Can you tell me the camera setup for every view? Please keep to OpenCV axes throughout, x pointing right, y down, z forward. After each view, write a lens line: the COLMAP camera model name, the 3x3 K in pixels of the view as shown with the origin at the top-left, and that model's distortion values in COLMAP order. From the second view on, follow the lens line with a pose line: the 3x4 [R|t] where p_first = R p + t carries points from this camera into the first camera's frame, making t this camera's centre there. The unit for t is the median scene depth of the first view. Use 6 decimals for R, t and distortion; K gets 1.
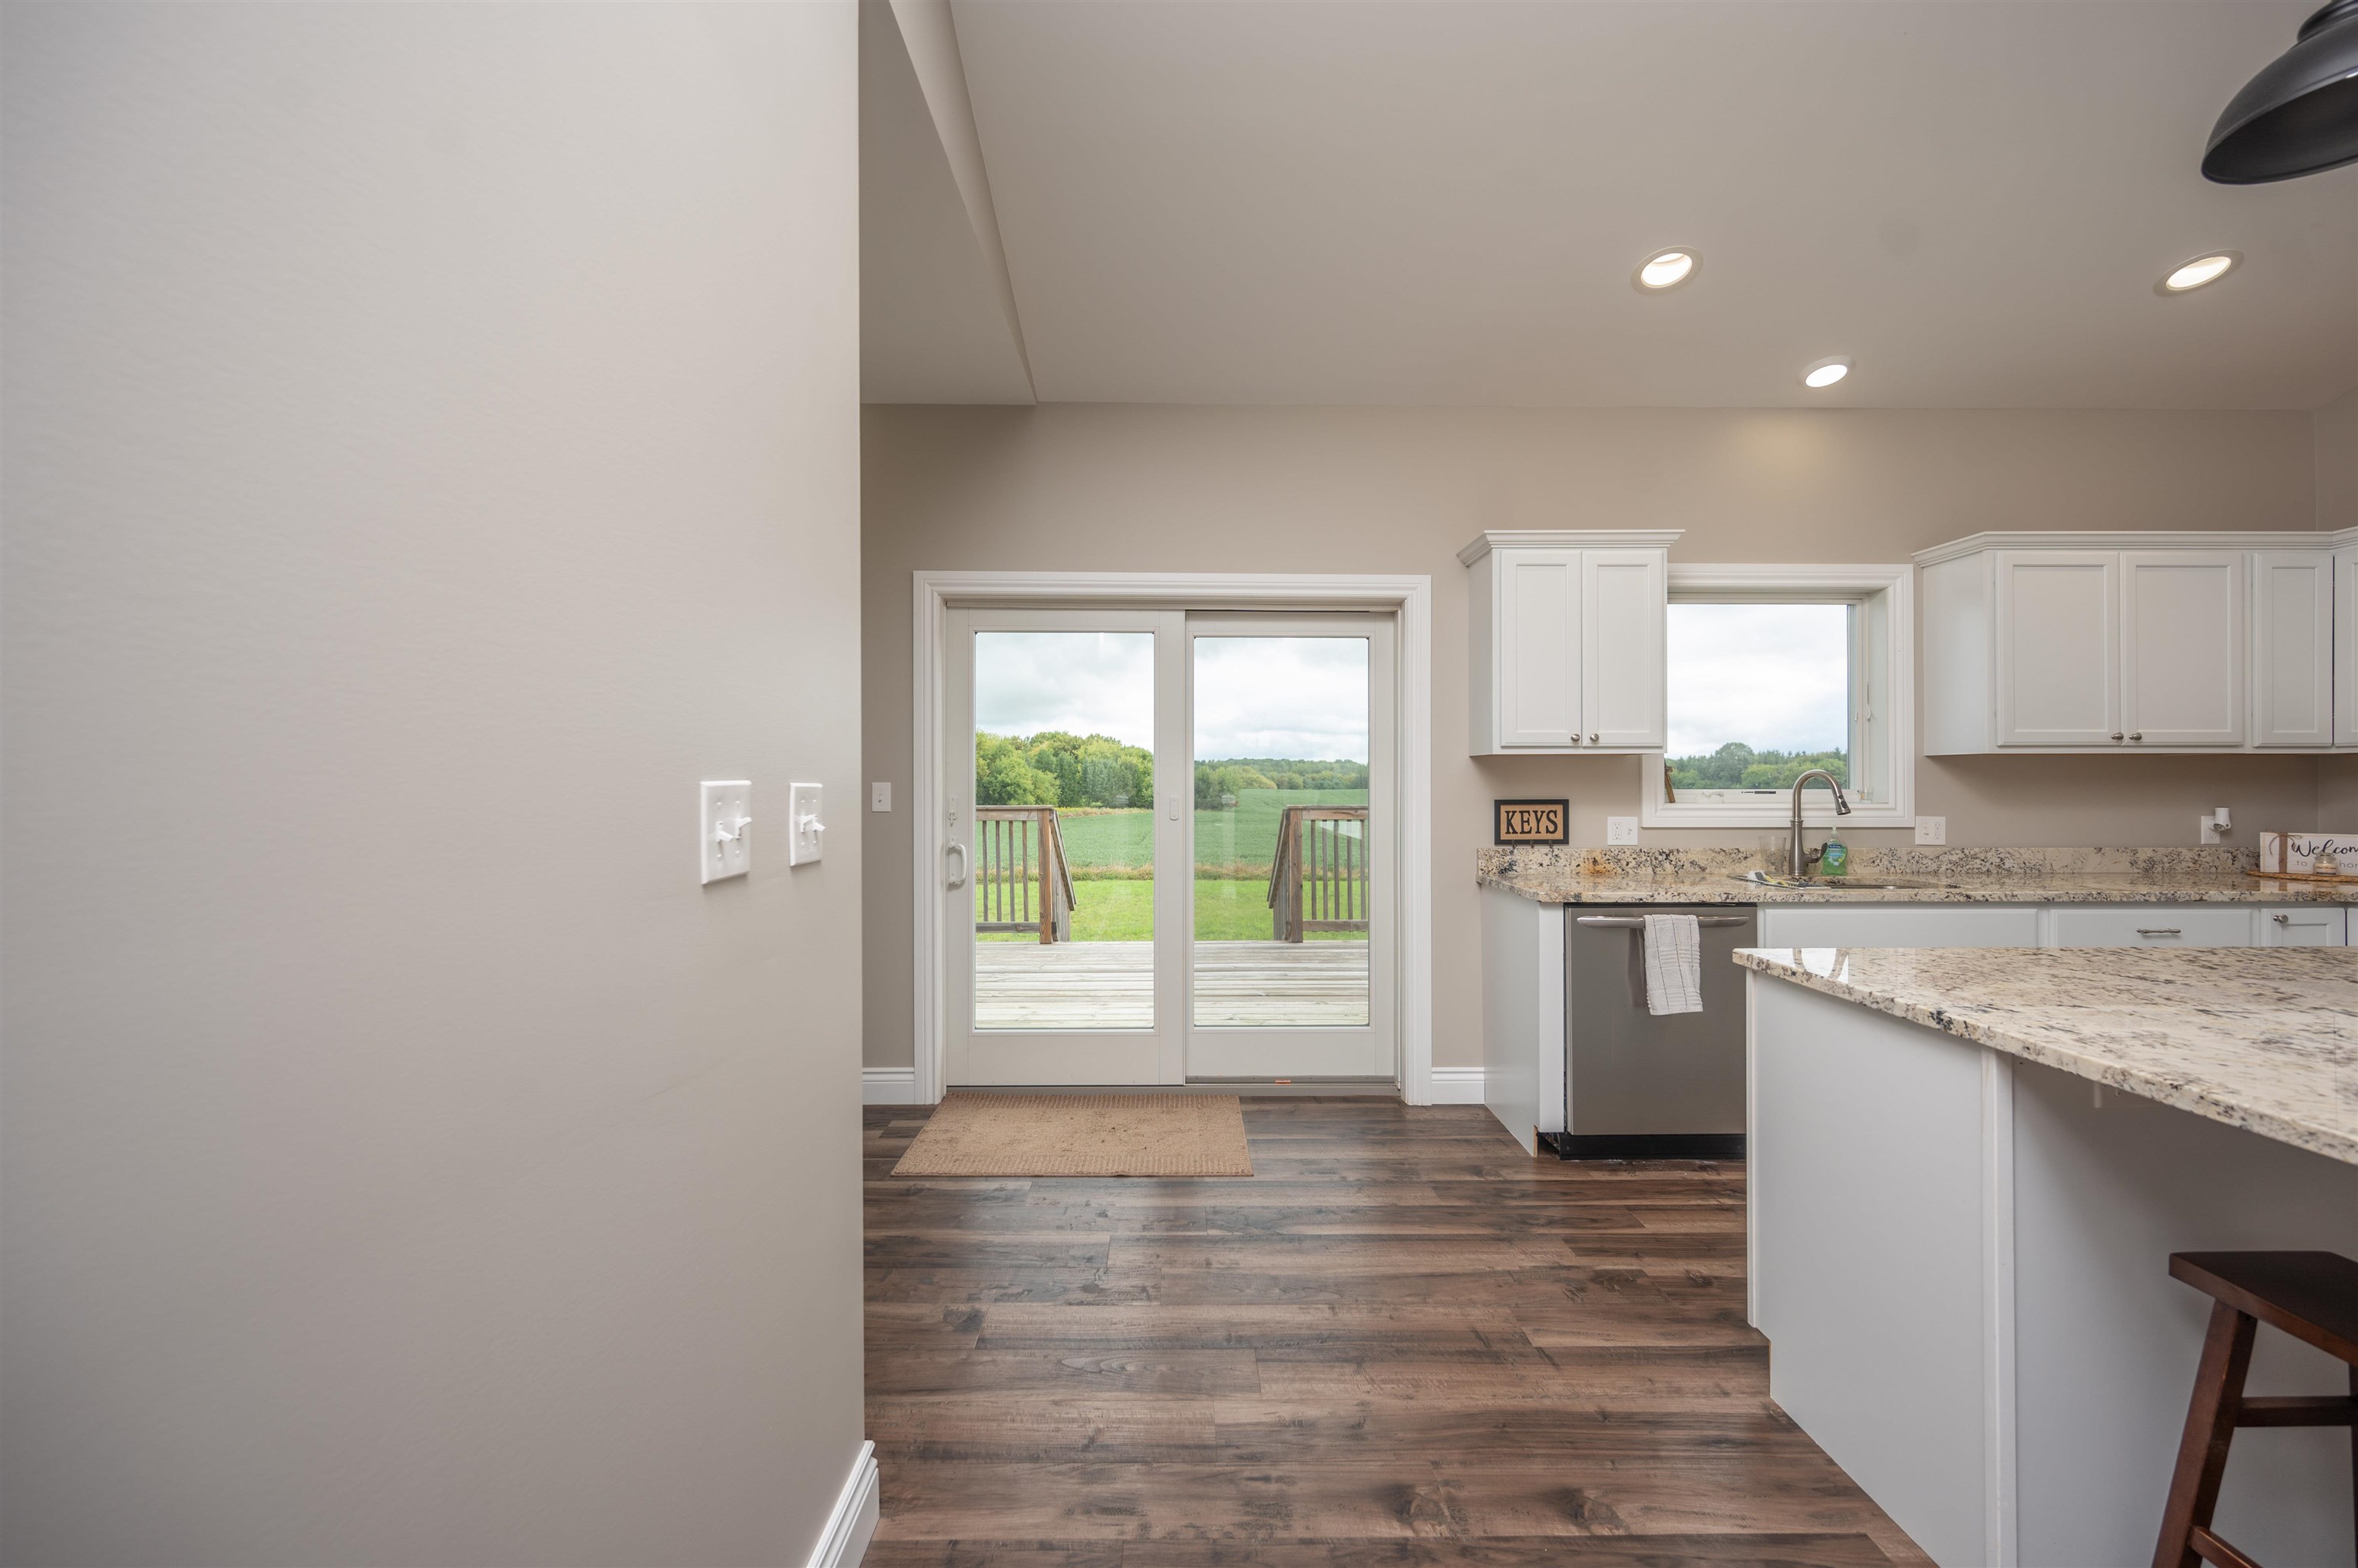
lens RADIAL K [[996.2, 0, 1187.1], [0, 996.2, 779.9], [0, 0, 1]] dist [-0.000428, -0.000139]
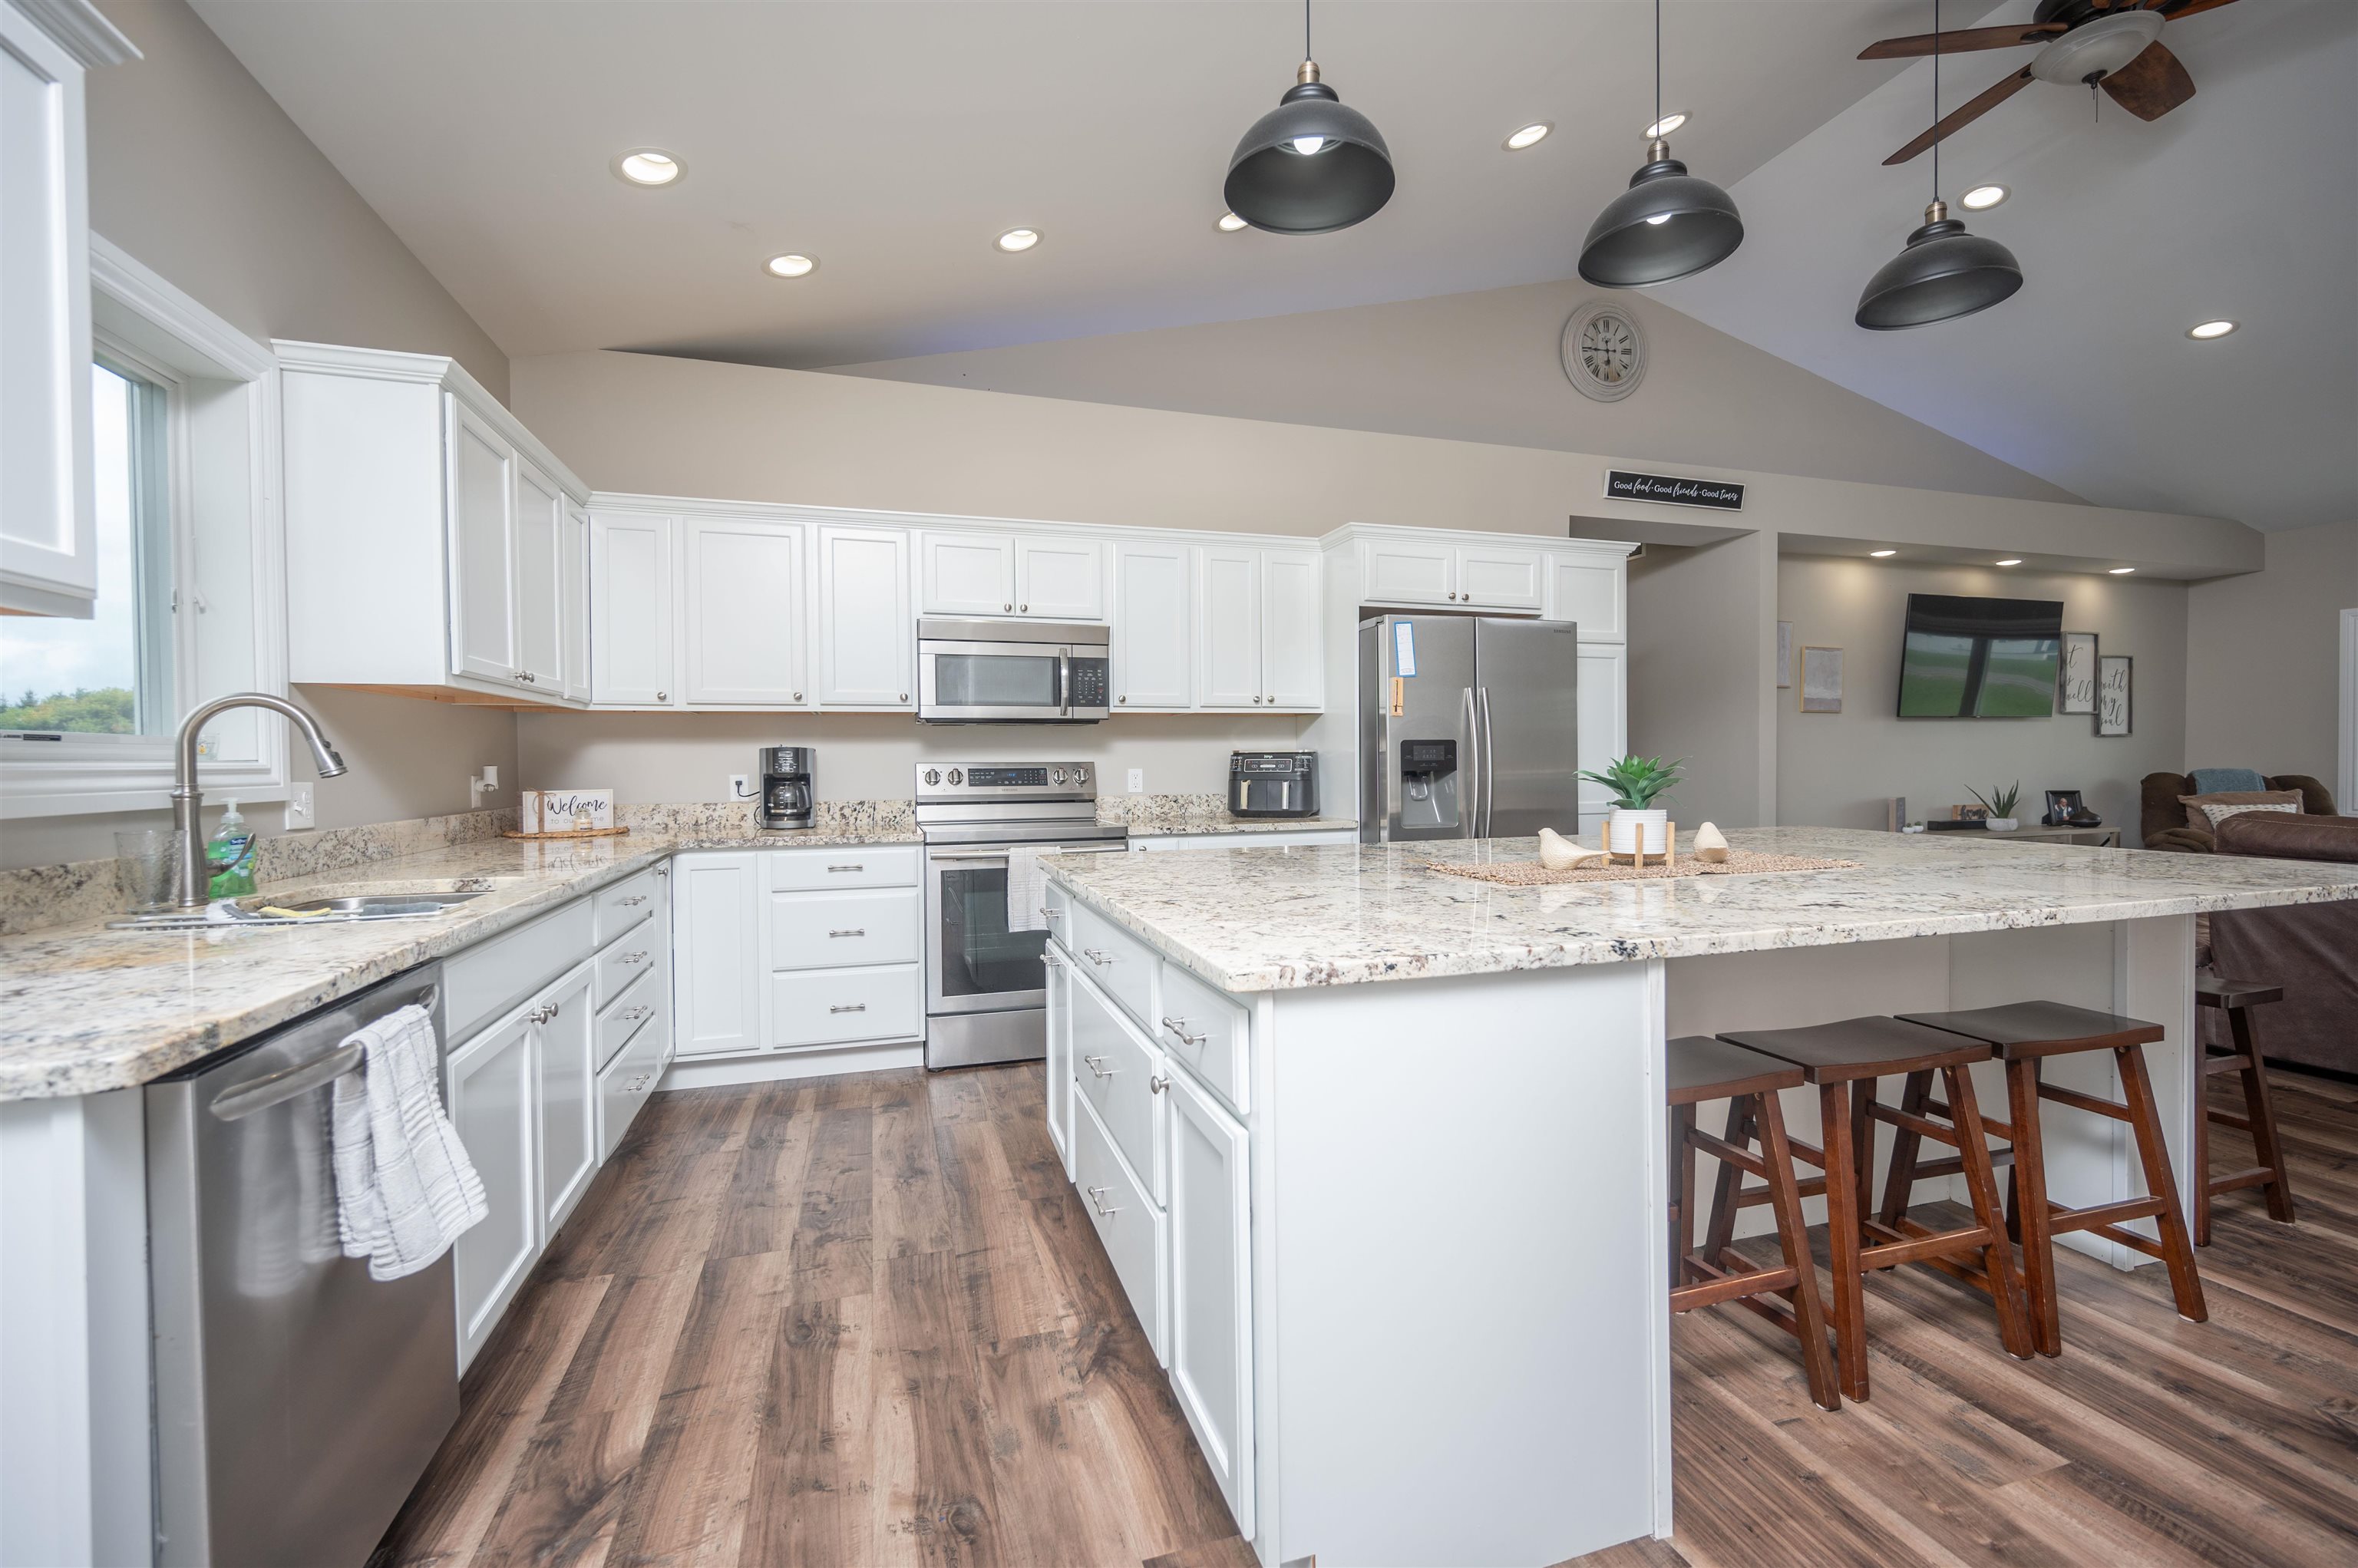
lens RADIAL K [[996.2, 0, 1187.1], [0, 996.2, 779.9], [0, 0, 1]] dist [-0.000428, -0.000139]
pose [[-0.290741, -0.016288, 0.956663, 0.003385], [0.006239, 0.999802, 0.018919, 0.028043], [-0.956781, 0.011469, -0.290582, 0.686567]]
